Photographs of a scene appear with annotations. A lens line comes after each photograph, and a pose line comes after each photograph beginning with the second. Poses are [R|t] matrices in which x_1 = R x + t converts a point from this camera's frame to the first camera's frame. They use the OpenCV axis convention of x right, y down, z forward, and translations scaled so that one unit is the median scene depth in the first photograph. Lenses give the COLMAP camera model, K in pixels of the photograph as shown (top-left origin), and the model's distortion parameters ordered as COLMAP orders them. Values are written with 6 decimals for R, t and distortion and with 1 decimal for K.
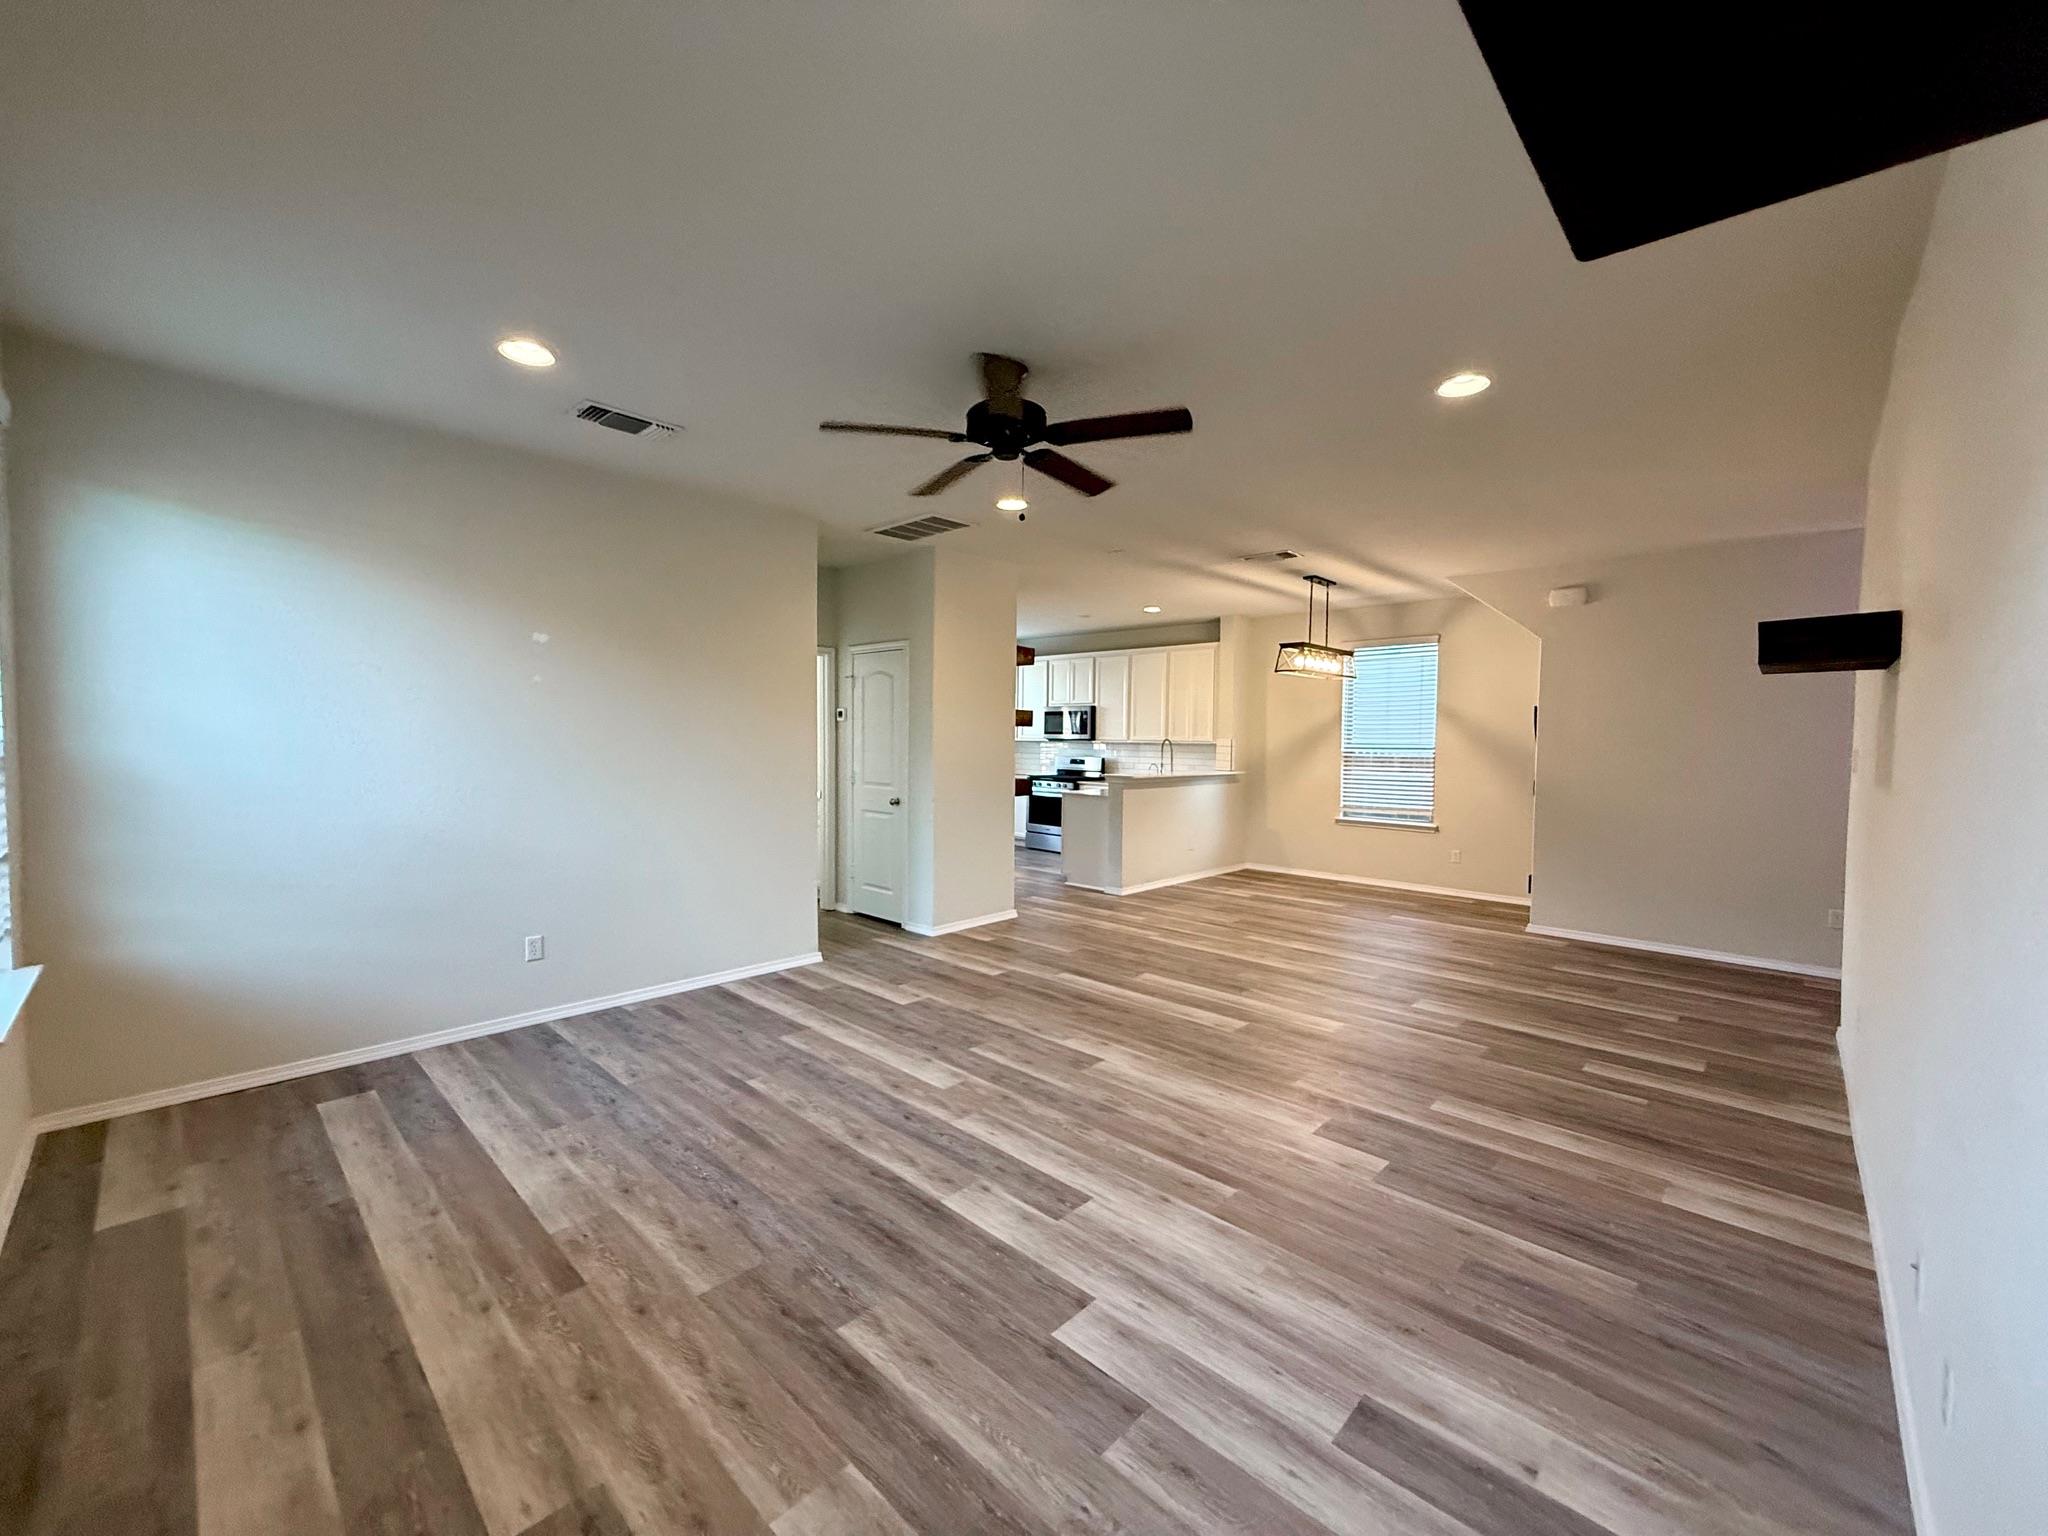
lens RADIAL K [[816.0, 0, 1017.8], [0, 816.0, 764.1], [0, 0, 1]] dist [0.001797, 0.000227]
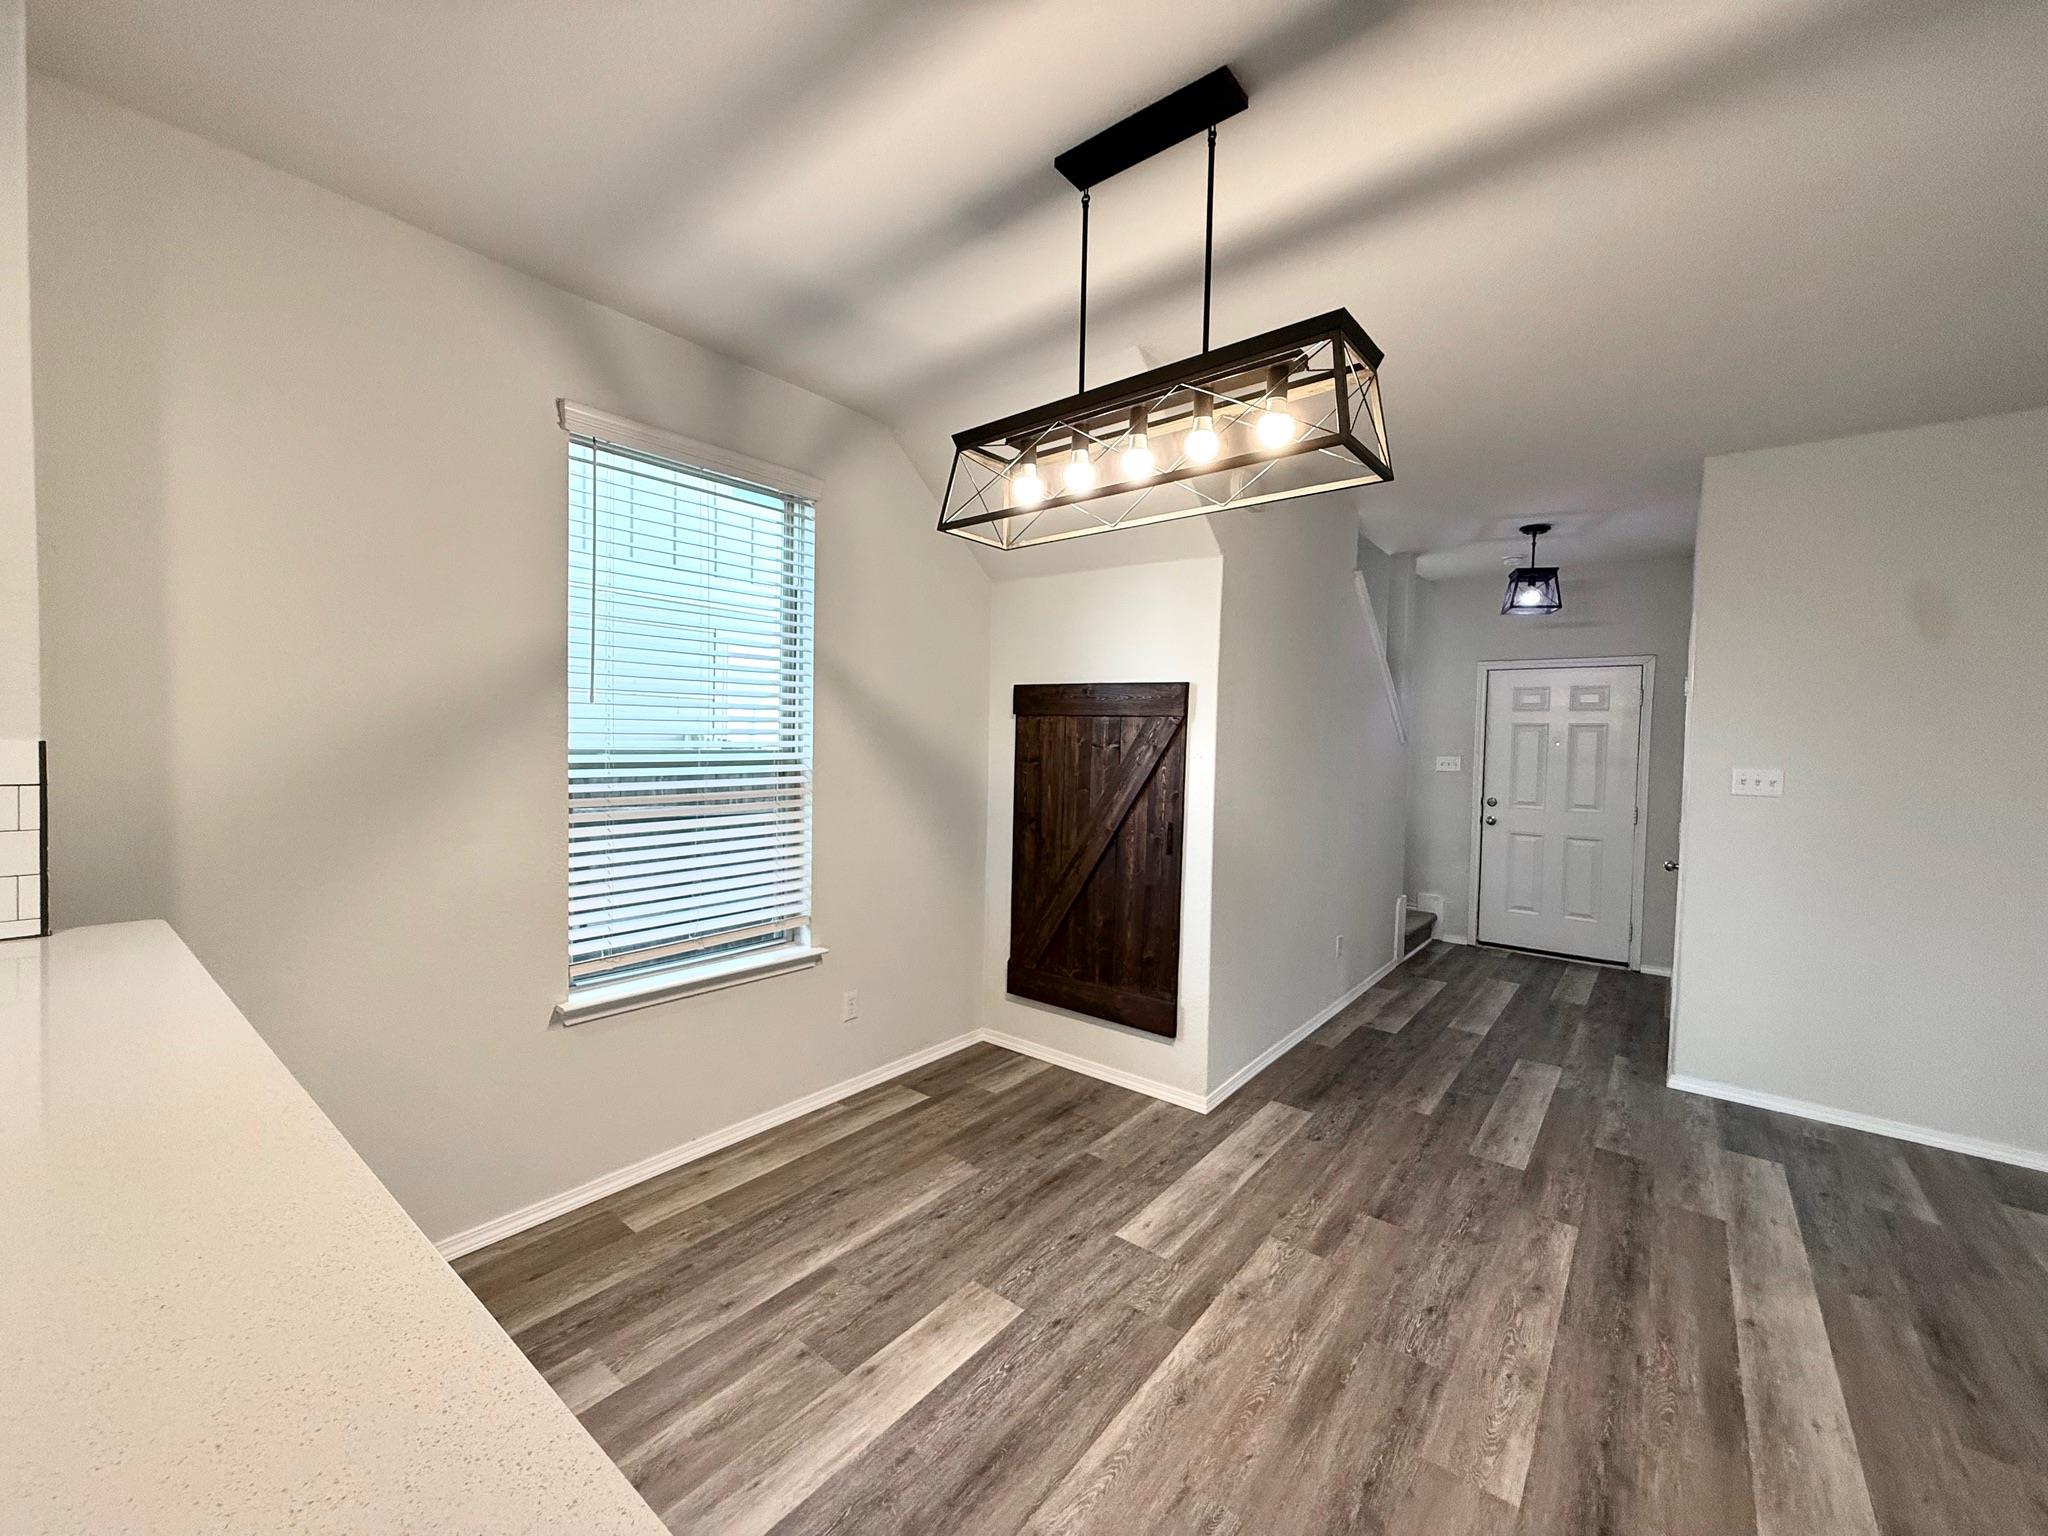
lens RADIAL K [[816.0, 0, 1017.8], [0, 816.0, 764.1], [0, 0, 1]] dist [0.001797, 0.000227]
pose [[-0.086910, -0.041689, 0.995343, 0.174828], [0.008333, 0.999059, 0.042572, -0.063072], [-0.996181, 0.011994, -0.086481, 1.691848]]
